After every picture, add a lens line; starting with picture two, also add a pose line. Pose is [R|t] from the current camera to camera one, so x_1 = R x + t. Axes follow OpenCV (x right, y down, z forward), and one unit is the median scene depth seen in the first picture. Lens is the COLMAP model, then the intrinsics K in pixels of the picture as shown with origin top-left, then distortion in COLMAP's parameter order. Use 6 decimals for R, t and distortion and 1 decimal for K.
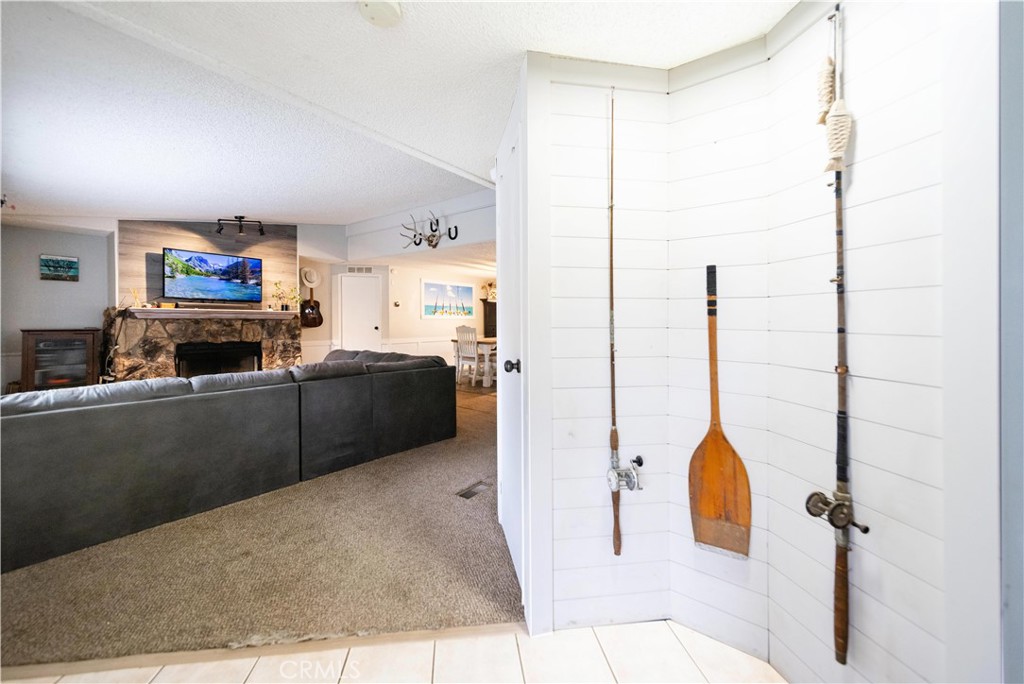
lens RADIAL K [[380.9, 0, 497.8], [0, 380.9, 319.2], [0, 0, 1]] dist [0.003481, 0.000203]
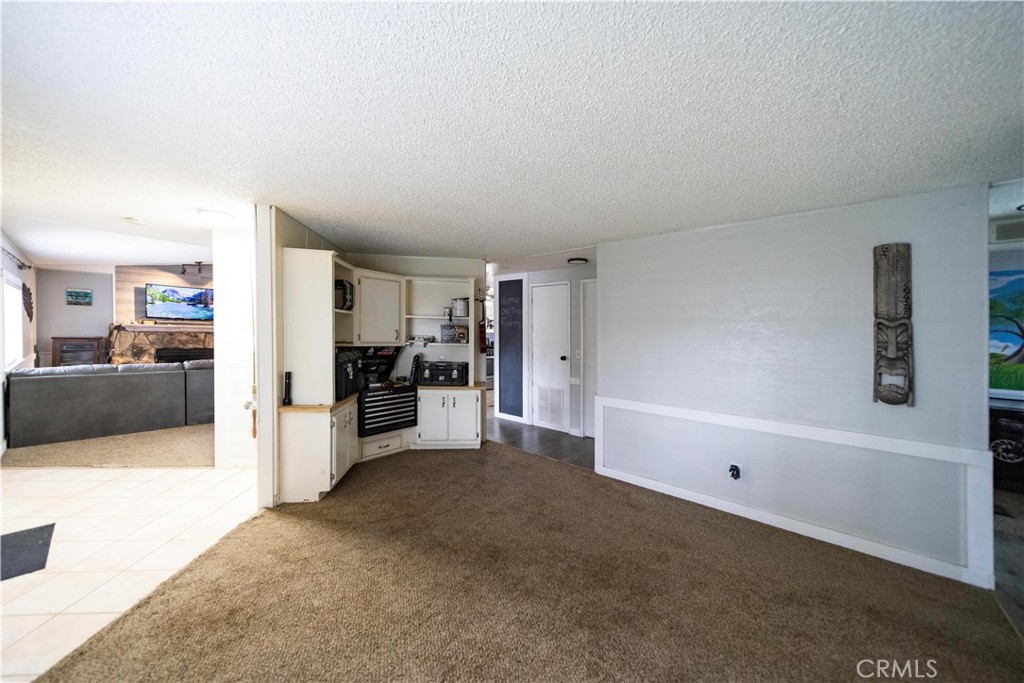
lens RADIAL K [[365.1, 0, 505.9], [0, 365.1, 336.7], [0, 0, 1]] dist [0.000667, 0.000069]
pose [[0.998799, 0.016768, -0.046043, 0.568361], [-0.016349, 0.999822, 0.009455, -0.016803], [0.046193, -0.008691, 0.998895, -0.342328]]
